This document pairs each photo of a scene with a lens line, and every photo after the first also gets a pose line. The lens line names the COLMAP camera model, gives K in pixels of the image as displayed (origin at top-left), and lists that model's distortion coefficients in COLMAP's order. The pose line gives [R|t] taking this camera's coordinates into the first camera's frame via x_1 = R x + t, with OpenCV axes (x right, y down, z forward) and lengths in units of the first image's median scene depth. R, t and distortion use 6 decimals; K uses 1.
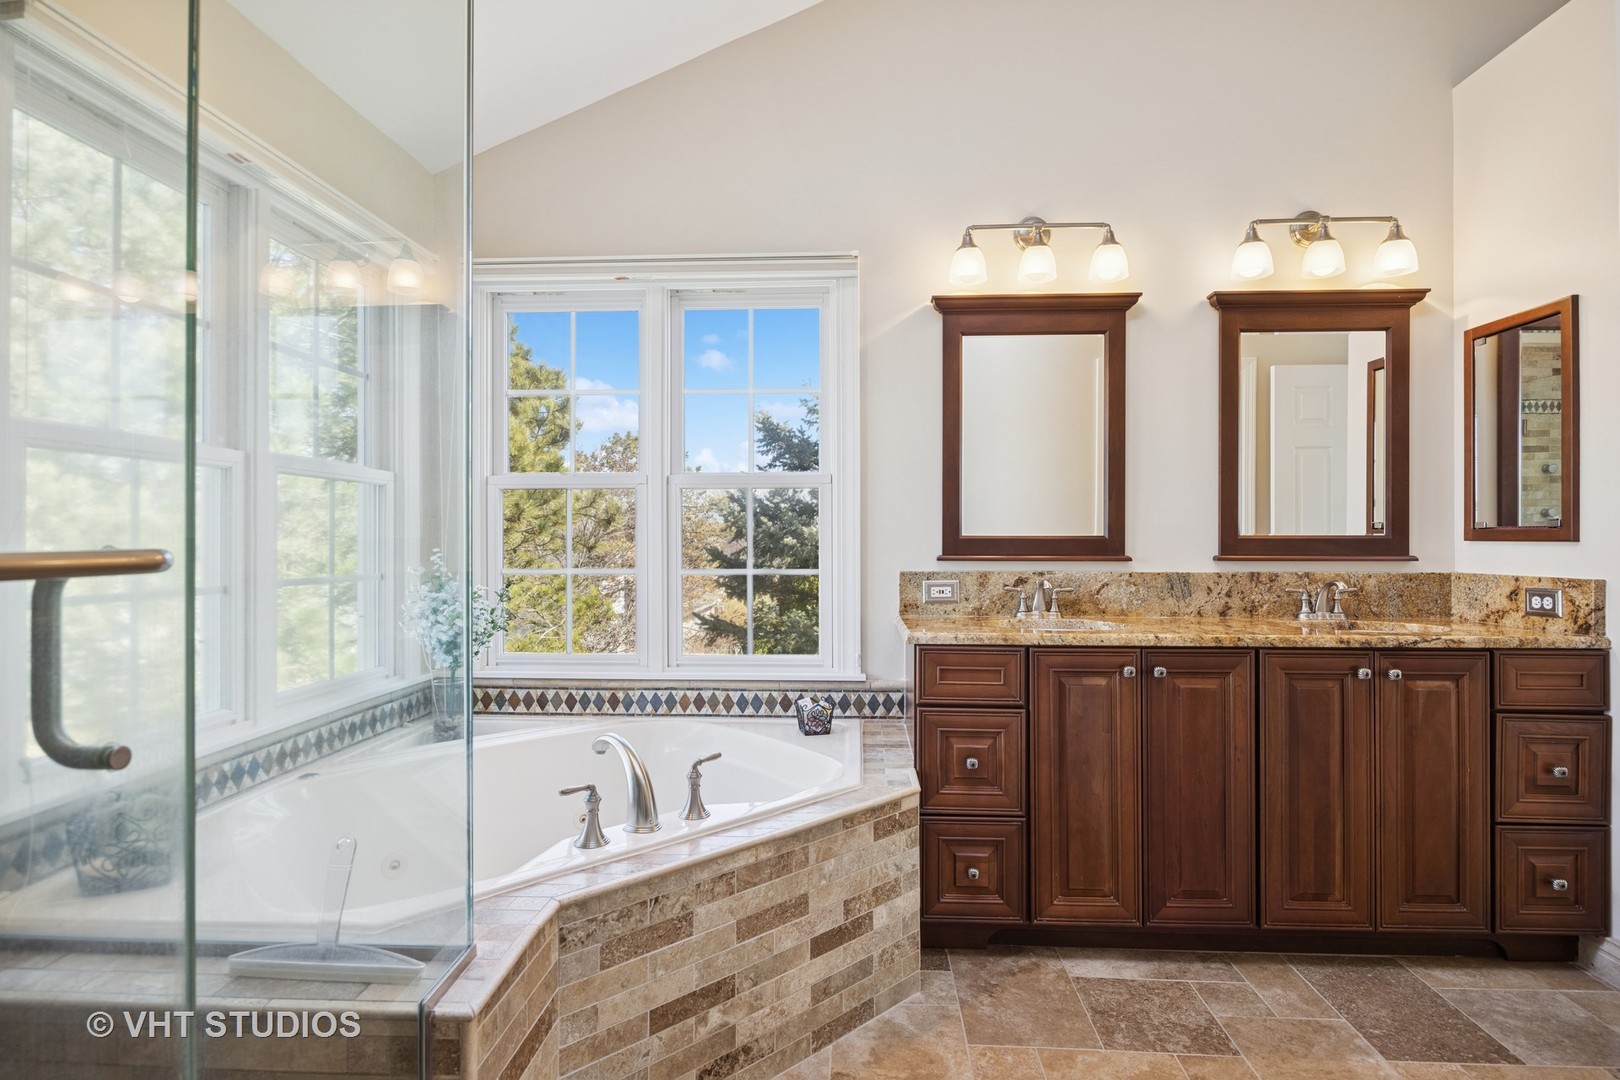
lens RADIAL K [[821.0, 0, 809.5], [0, 821.0, 538.9], [0, 0, 1]] dist [0.000387, 0.000057]
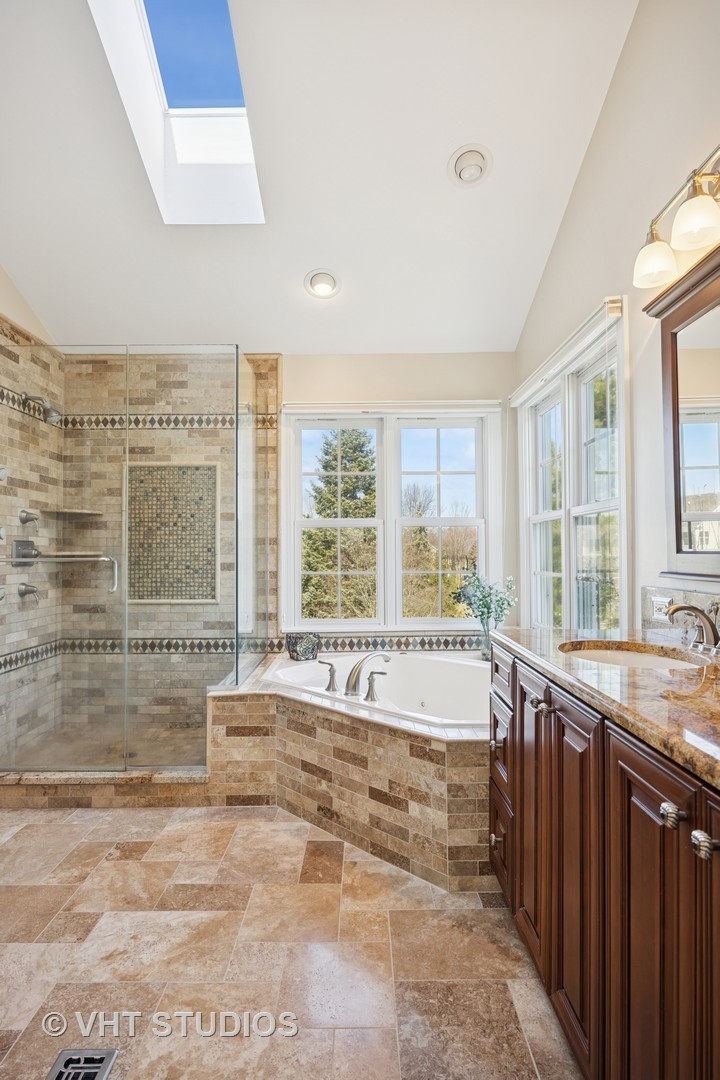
lens RADIAL K [[579.7, 0, 359.3], [0, 579.7, 543.1], [0, 0, 1]] dist [0.002046, -0.000426]
pose [[0.050593, -0.013507, -0.998628, 1.175705], [0.003344, 0.999905, -0.013355, -0.009109], [0.998714, -0.002664, 0.050633, 0.876970]]
